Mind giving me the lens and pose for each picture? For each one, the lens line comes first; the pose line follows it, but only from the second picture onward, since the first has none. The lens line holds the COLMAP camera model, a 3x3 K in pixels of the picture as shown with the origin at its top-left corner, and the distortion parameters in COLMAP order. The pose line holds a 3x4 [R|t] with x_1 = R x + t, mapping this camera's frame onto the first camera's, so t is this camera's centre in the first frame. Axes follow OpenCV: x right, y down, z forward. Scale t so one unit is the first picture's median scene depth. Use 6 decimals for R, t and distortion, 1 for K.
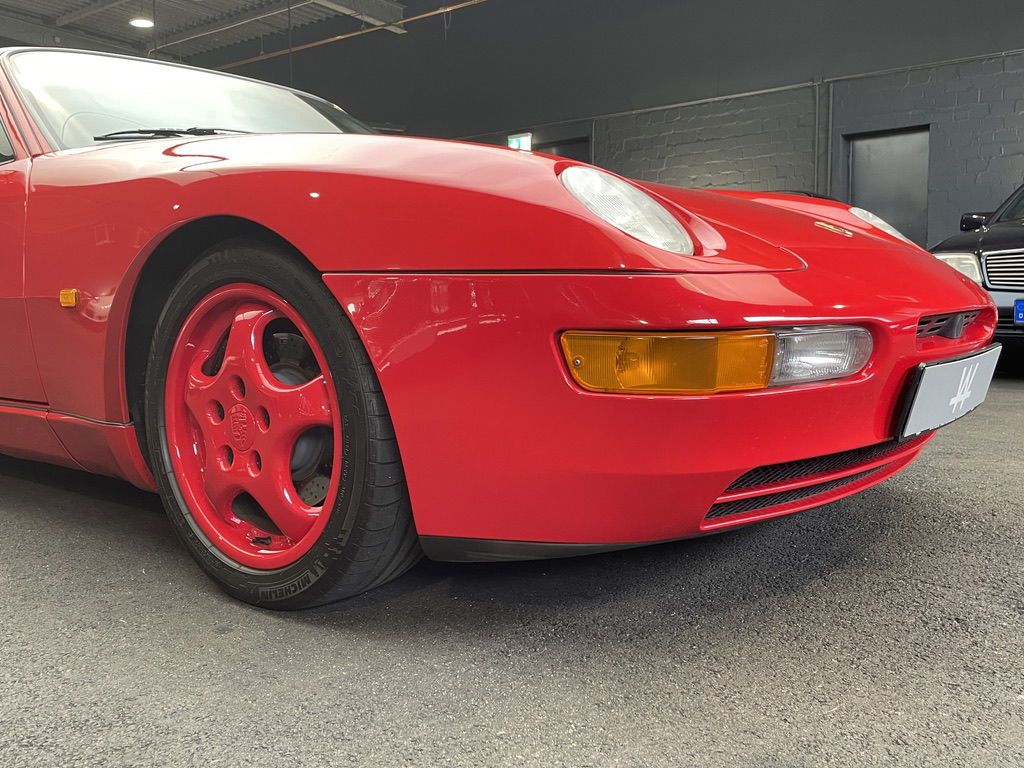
lens RADIAL K [[898.4, 0, 512.0], [0, 898.4, 384.0], [0, 0, 1]] dist [0.085462, -0.095949]
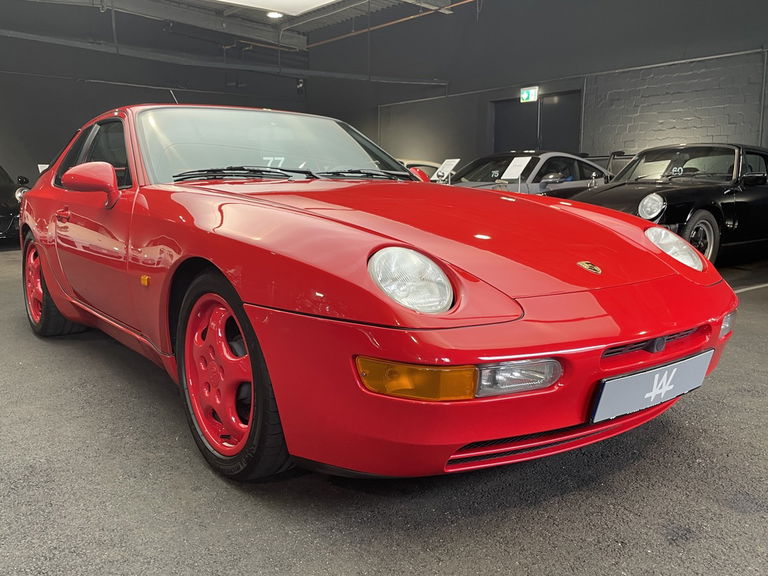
lens RADIAL K [[647.8, 0, 385.5], [0, 647.8, 283.6], [0, 0, 1]] dist [0.115606, -0.155541]
pose [[0.972990, 0.055069, -0.224182, 0.304948], [-0.044502, 0.997659, 0.051918, -0.210800], [0.226516, -0.040539, 0.973163, -0.159920]]
